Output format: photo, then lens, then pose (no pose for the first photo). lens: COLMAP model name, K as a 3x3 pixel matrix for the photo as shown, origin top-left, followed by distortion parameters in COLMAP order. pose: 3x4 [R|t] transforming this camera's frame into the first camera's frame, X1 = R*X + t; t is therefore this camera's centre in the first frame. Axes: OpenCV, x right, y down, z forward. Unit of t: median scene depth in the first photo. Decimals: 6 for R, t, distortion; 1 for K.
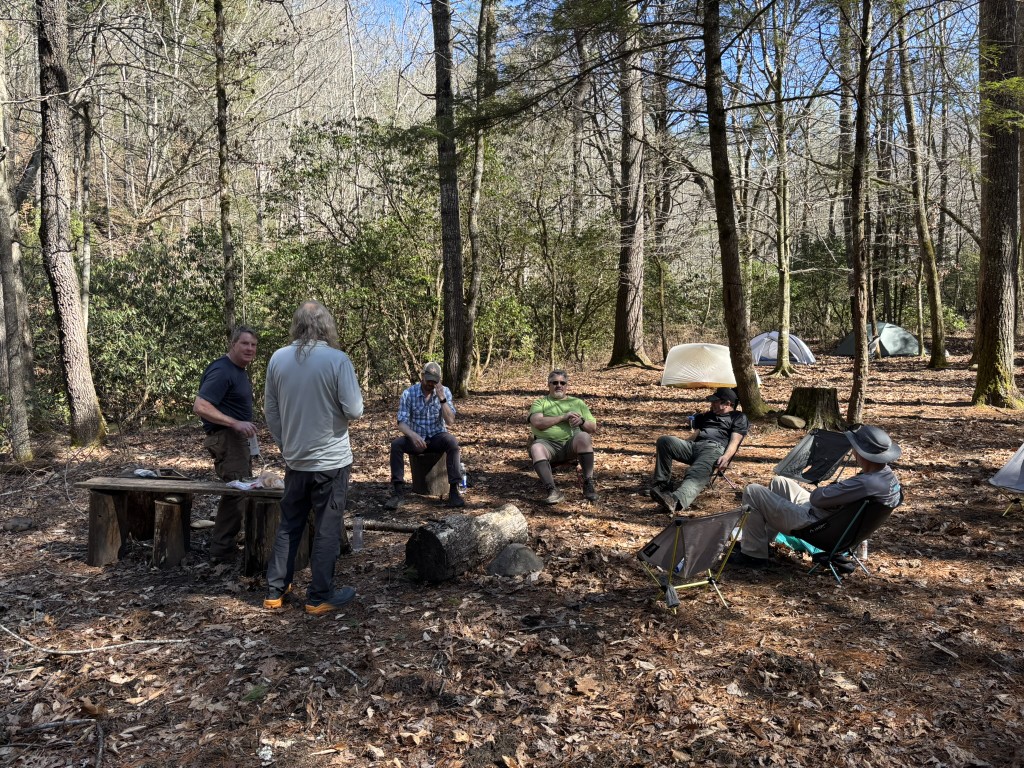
lens RADIAL K [[787.9, 0, 507.7], [0, 787.9, 387.5], [0, 0, 1]] dist [0.037004, -0.023723]
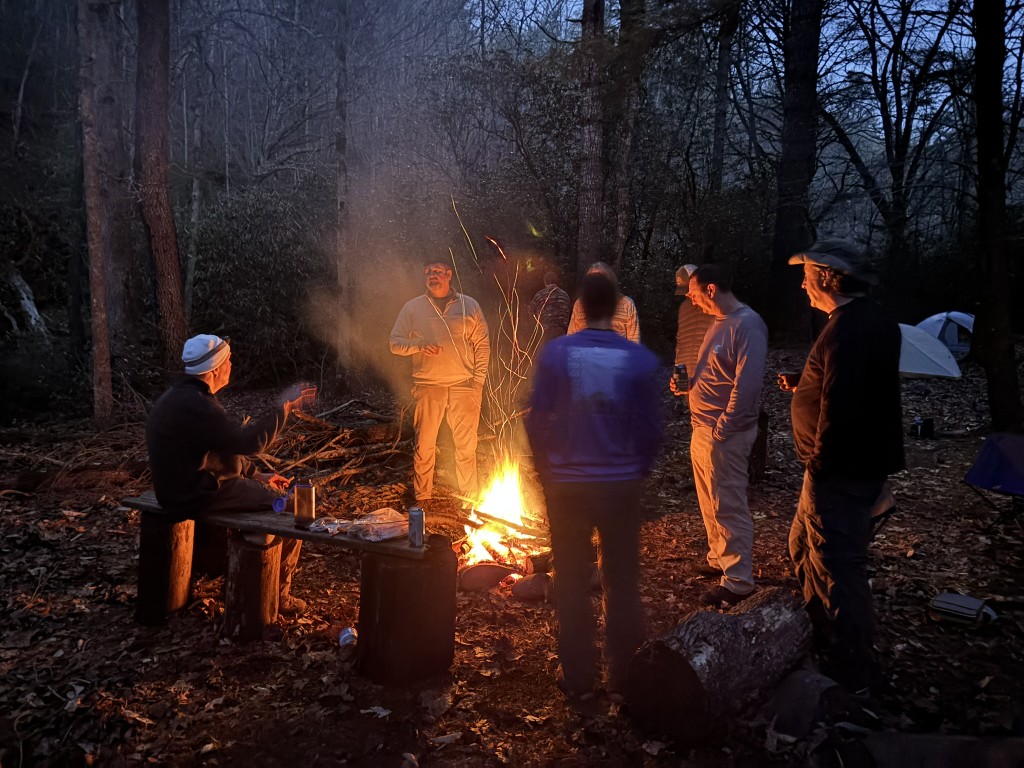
lens RADIAL K [[787.9, 0, 506.4], [0, 787.9, 384.3], [0, 0, 1]] dist [0.037004, -0.023723]
pose [[0.991045, 0.048632, -0.124360, -0.045637], [-0.043801, 0.998186, 0.041294, -0.007897], [0.126143, -0.035477, 0.991377, 0.123836]]
